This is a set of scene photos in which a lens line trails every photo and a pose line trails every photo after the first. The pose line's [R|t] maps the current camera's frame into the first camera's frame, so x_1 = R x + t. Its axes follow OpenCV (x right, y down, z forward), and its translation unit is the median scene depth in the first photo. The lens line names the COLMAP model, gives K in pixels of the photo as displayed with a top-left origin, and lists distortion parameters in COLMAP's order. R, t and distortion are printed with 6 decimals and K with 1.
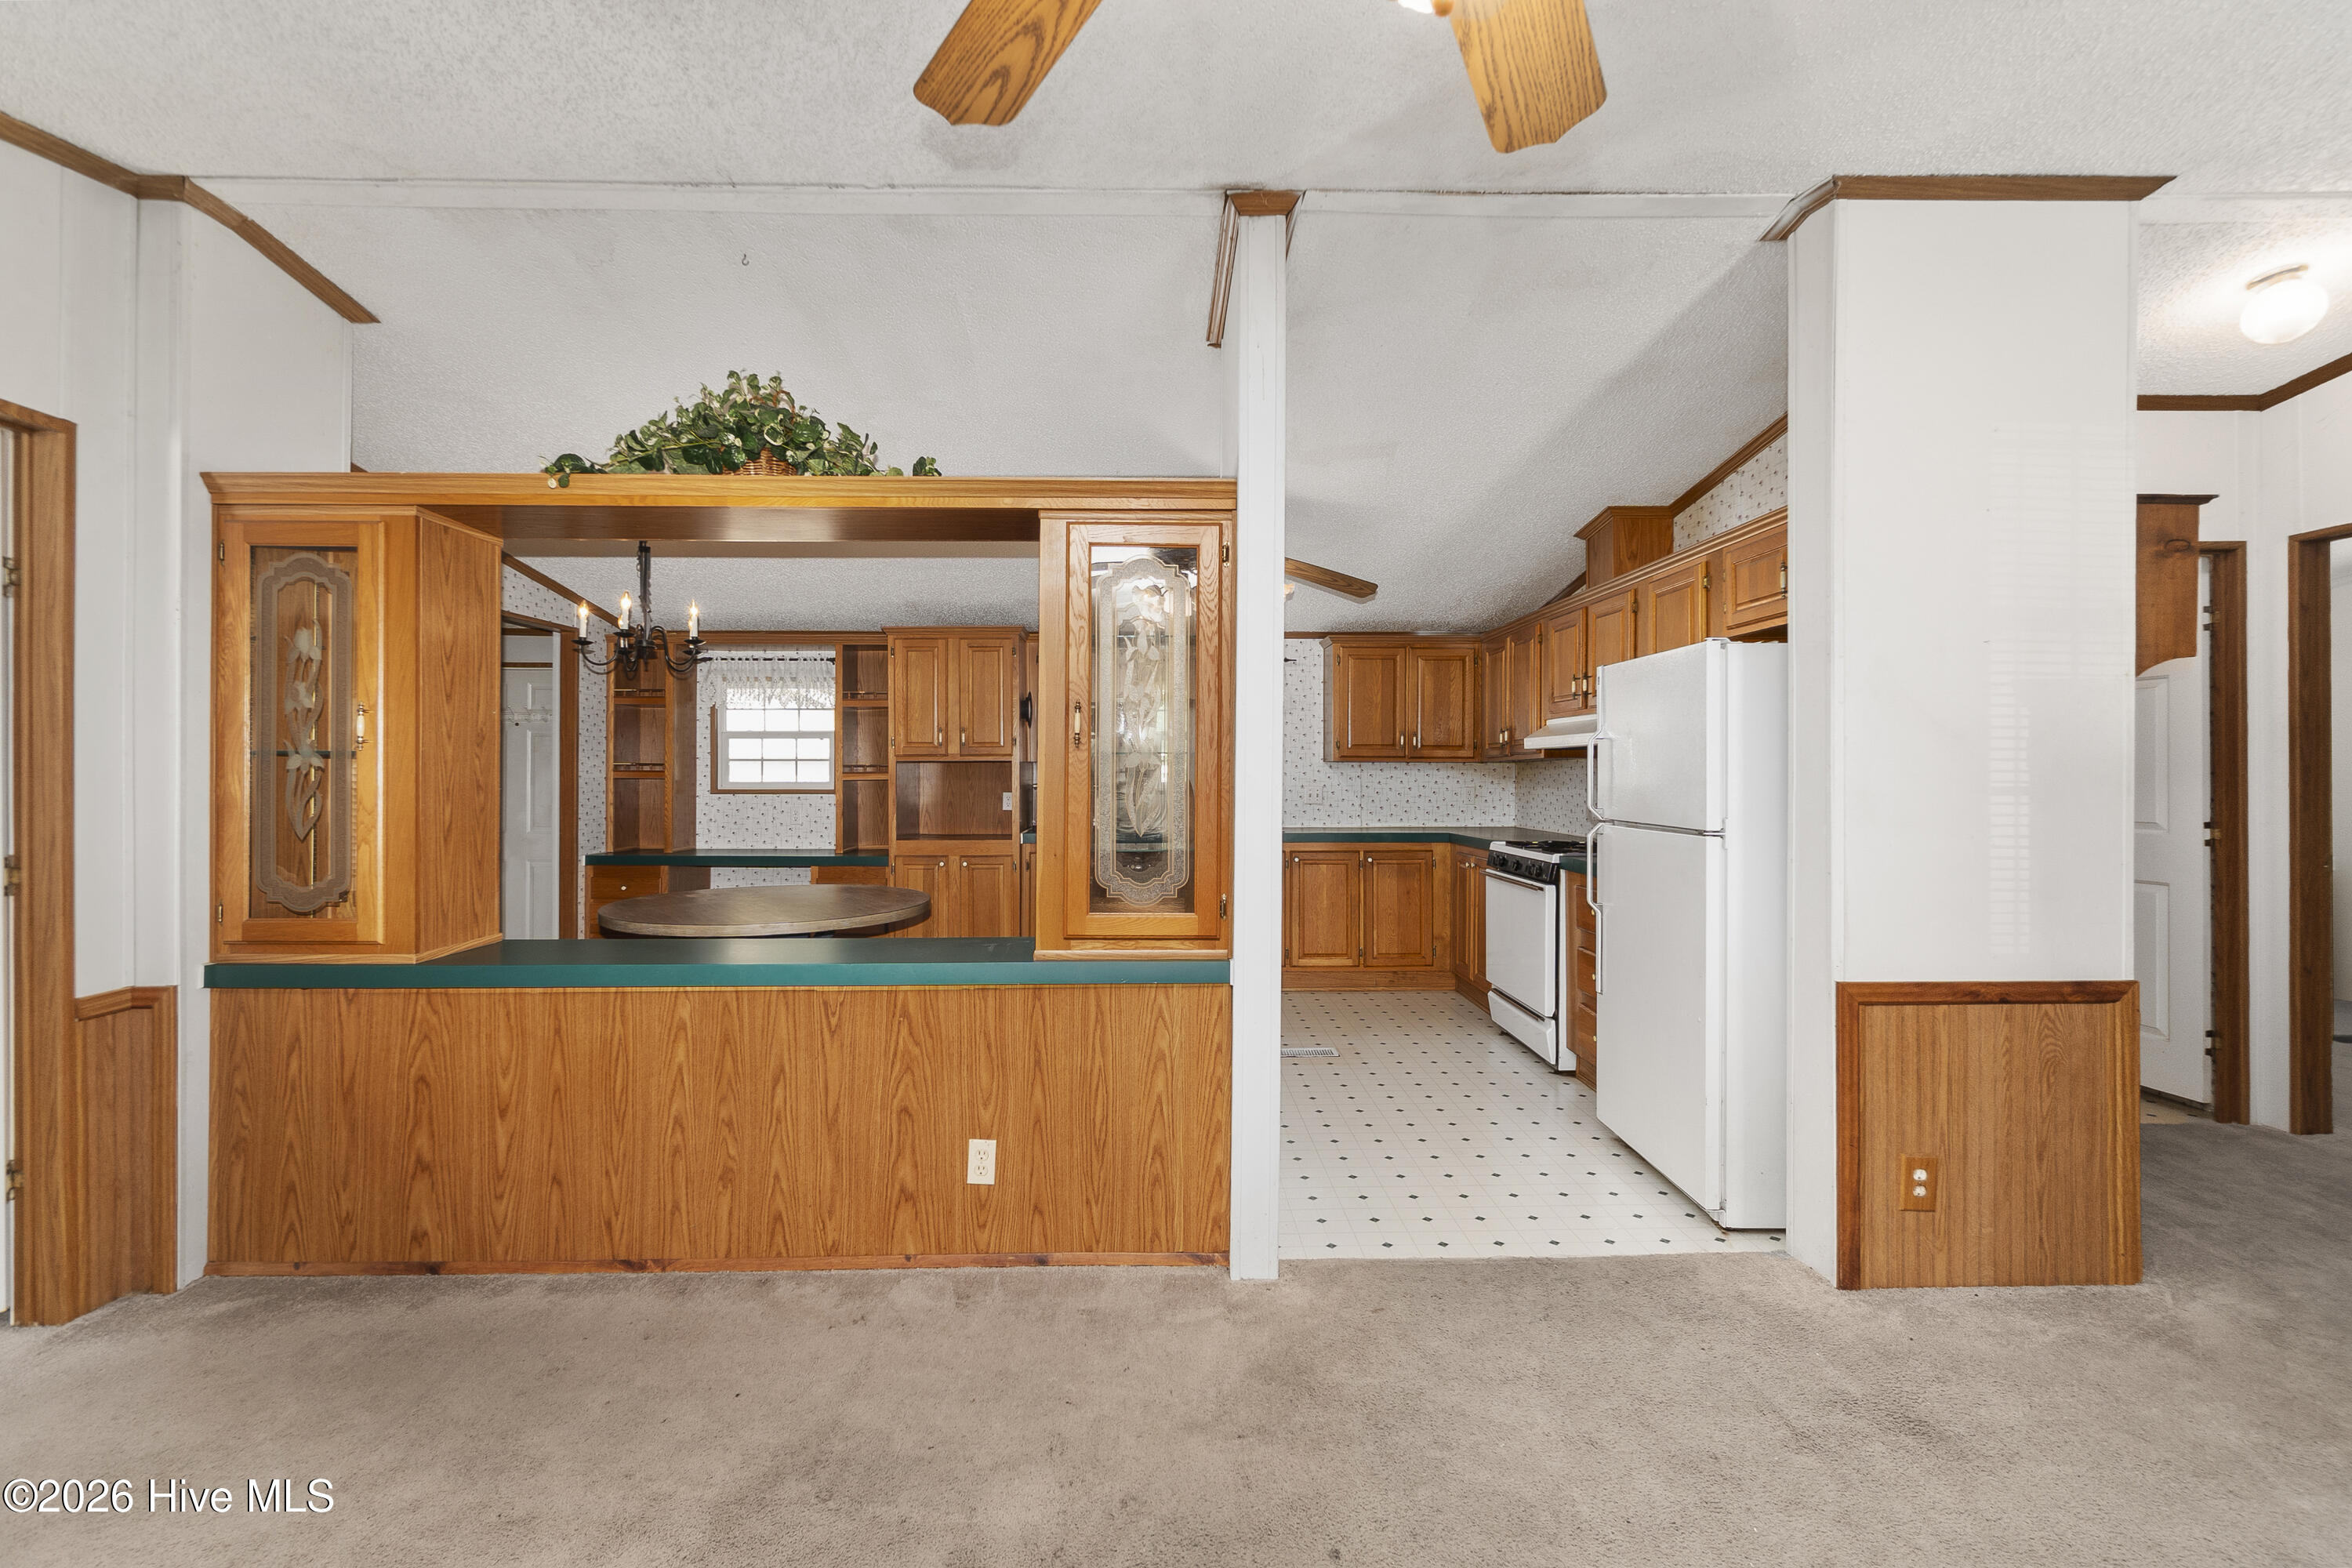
lens RADIAL K [[1016.8, 0, 1164.4], [0, 1016.8, 771.5], [0, 0, 1]] dist [-0.006455, -0.000226]
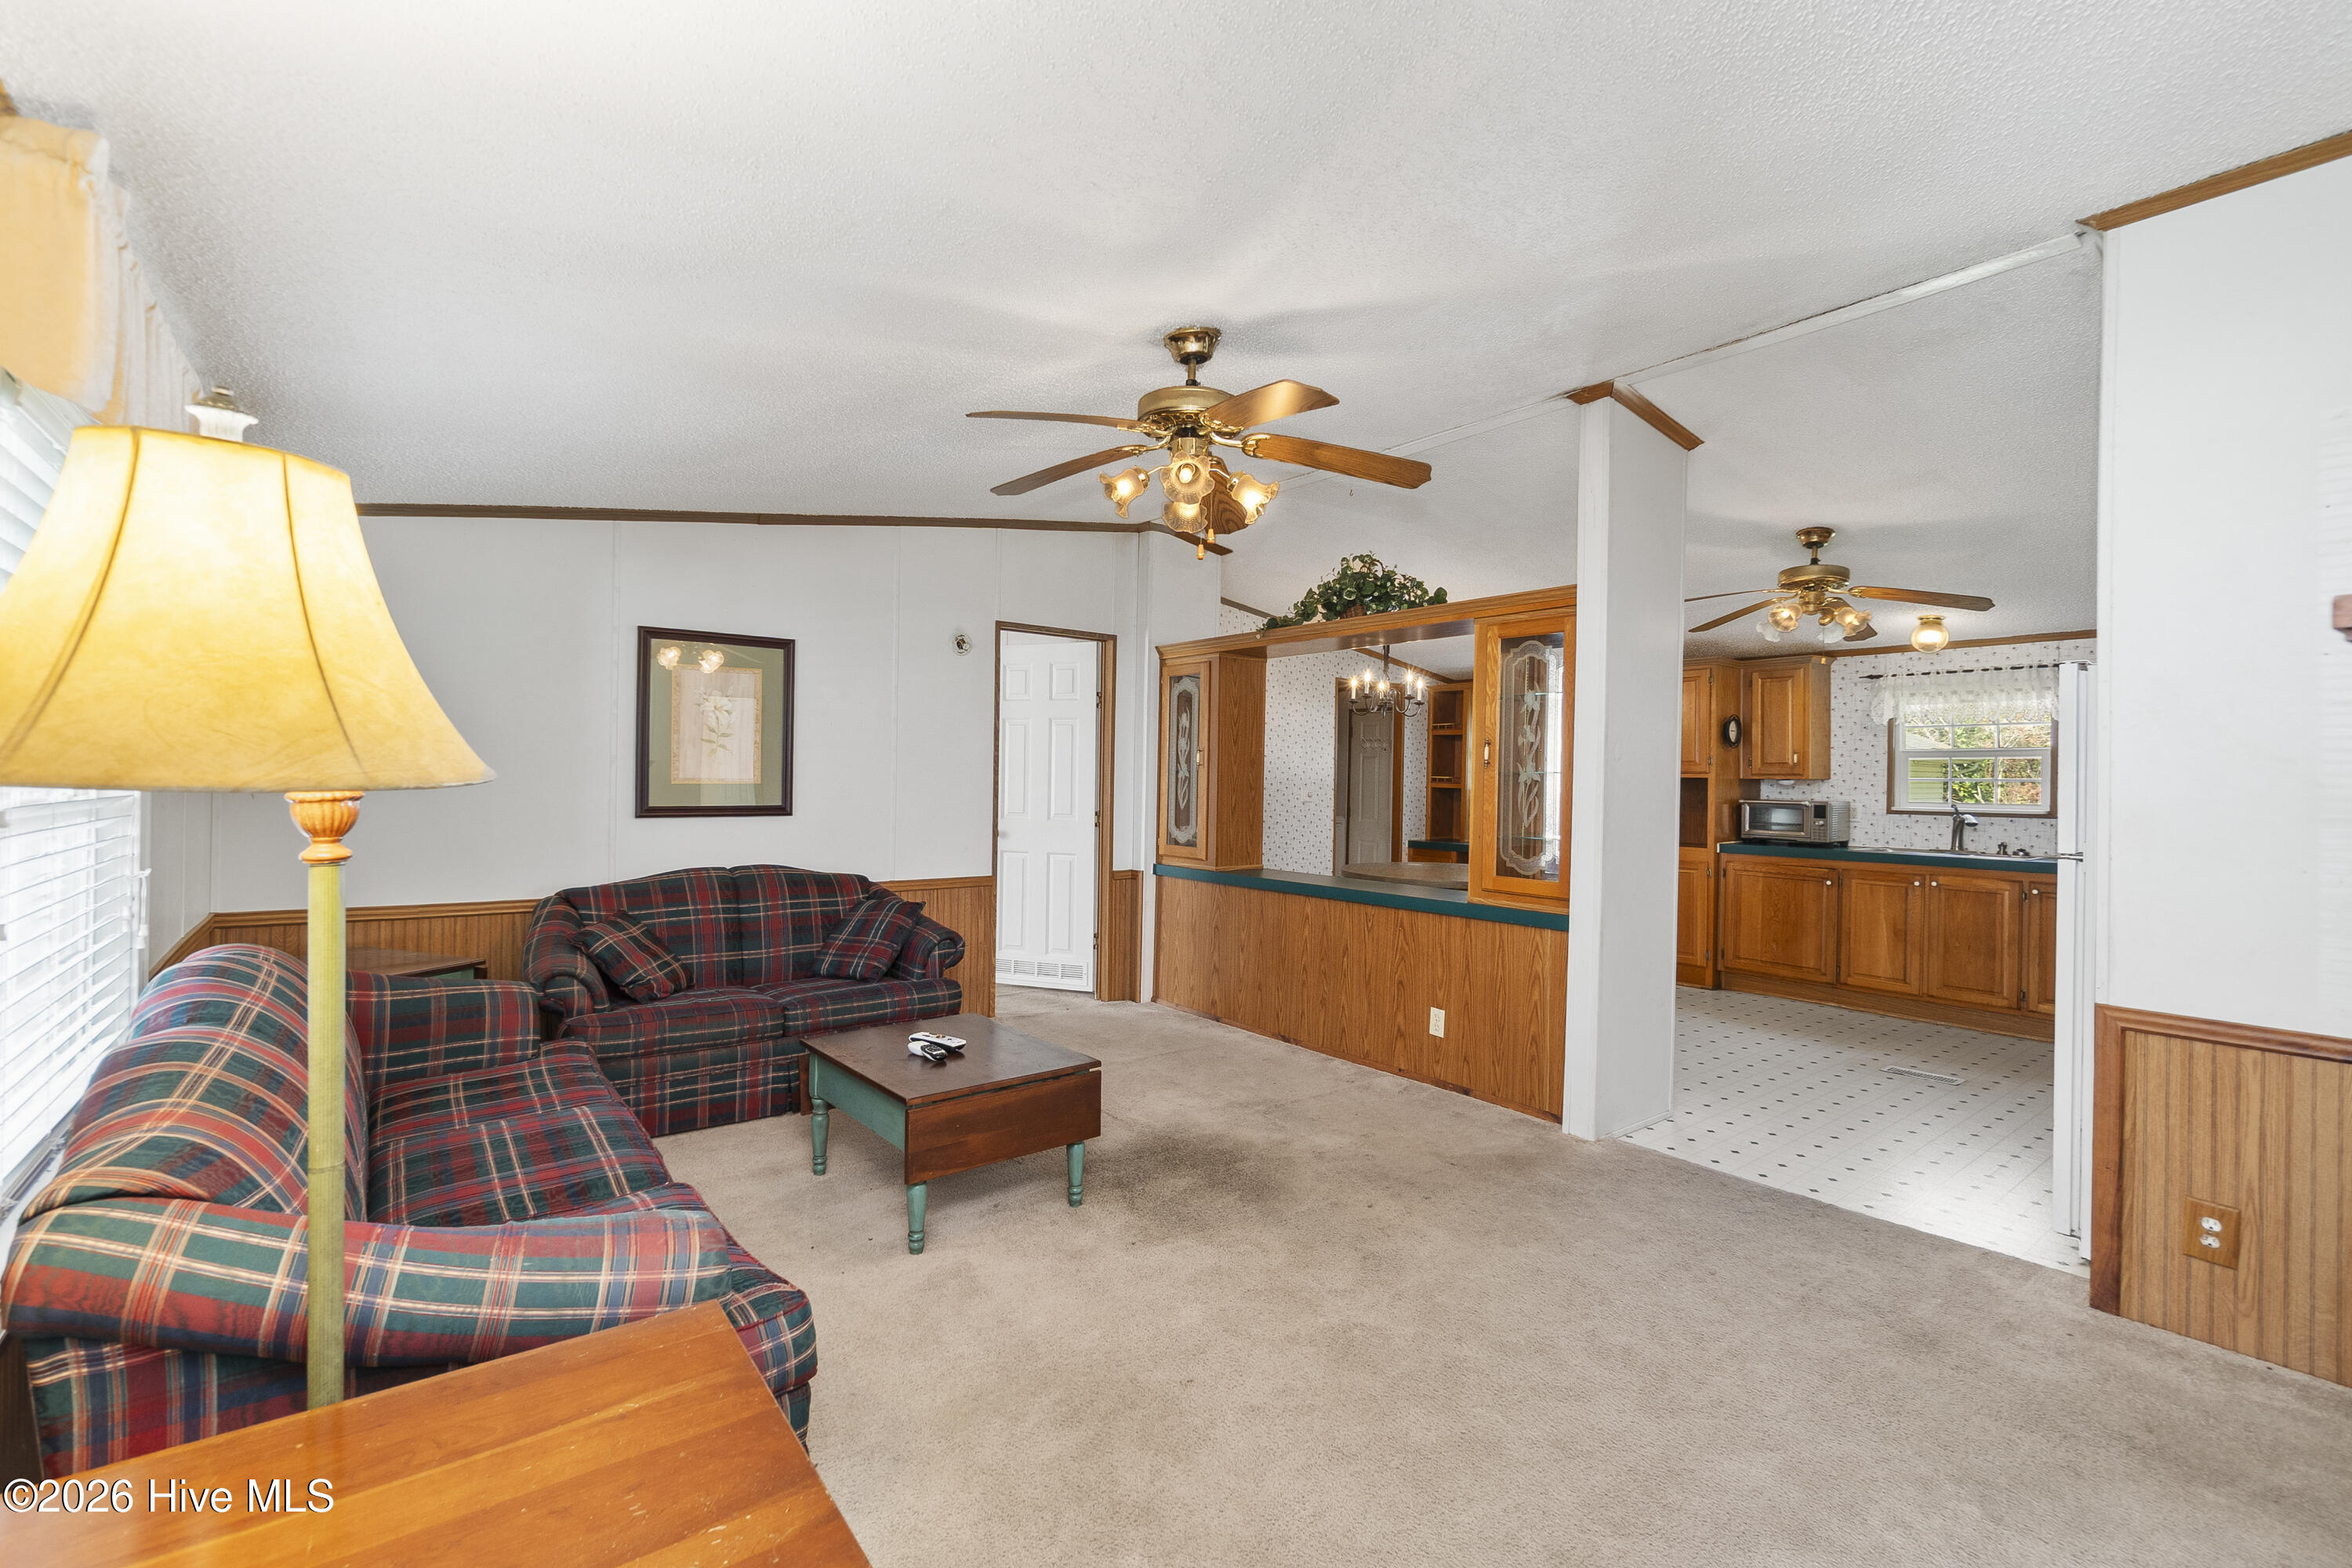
lens RADIAL K [[1013.8, 0, 1159.9], [0, 1013.8, 779.0], [0, 0, 1]] dist [-0.009353, 0.000103]
pose [[0.593080, 0.010514, -0.805075, 0.862007], [-0.015545, 0.999878, 0.001607, -0.002871], [0.804993, 0.011562, 0.593171, -0.329601]]
